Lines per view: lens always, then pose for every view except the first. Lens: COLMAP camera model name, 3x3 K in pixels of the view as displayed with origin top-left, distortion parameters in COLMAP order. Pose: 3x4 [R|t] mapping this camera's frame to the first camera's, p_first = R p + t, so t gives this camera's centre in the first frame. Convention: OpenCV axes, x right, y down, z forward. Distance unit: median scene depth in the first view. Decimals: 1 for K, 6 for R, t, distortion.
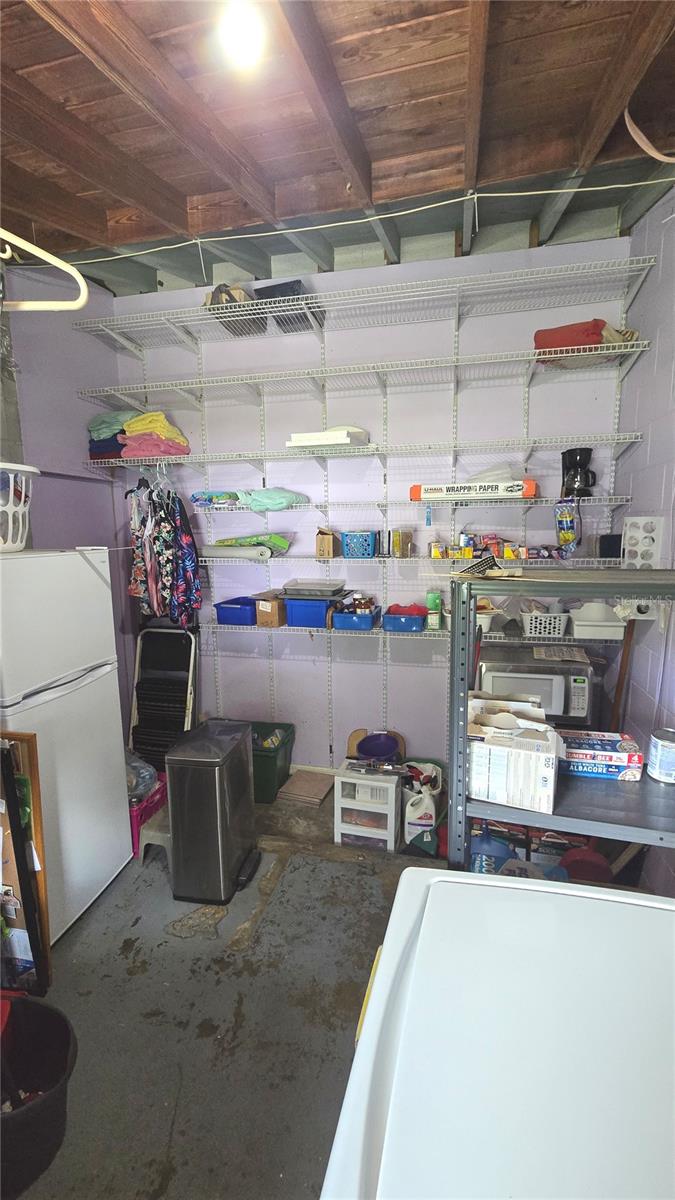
lens RADIAL K [[476.6, 0, 339.0], [0, 476.6, 596.2], [0, 0, 1]] dist [0.002176, 0.000422]
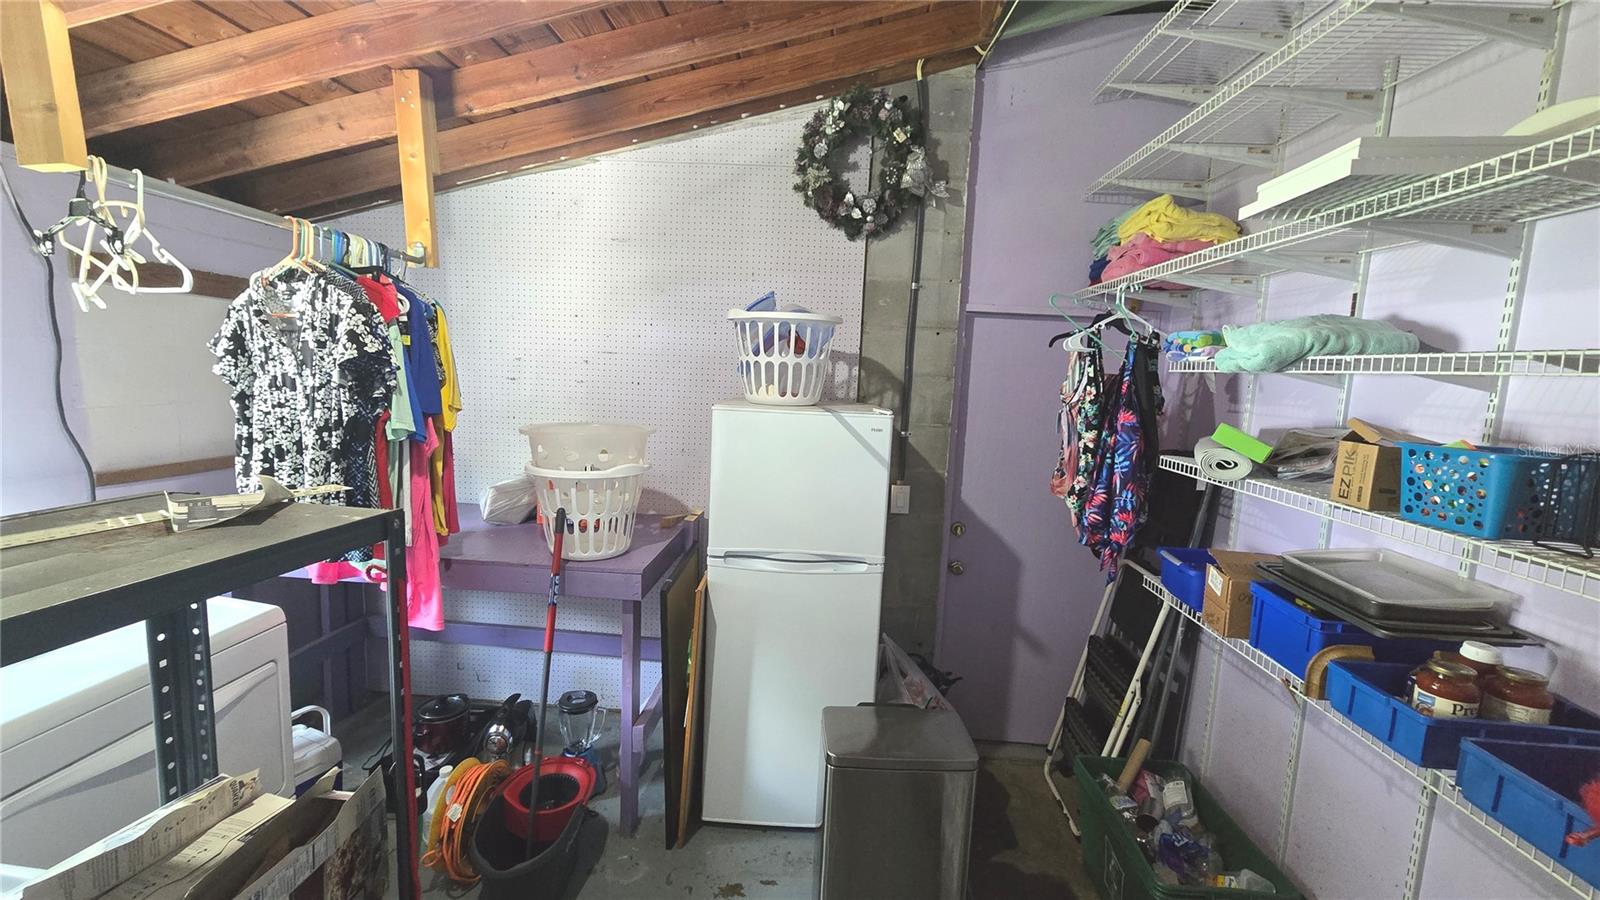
lens RADIAL K [[635.4, 0, 802.0], [0, 635.4, 448.1], [0, 0, 1]] dist [0.002176, 0.000422]
pose [[0.195535, 0.143719, -0.970109, 0.345494], [-0.183890, 0.977031, 0.107680, -0.097195], [0.963302, 0.157338, 0.217472, 0.489160]]
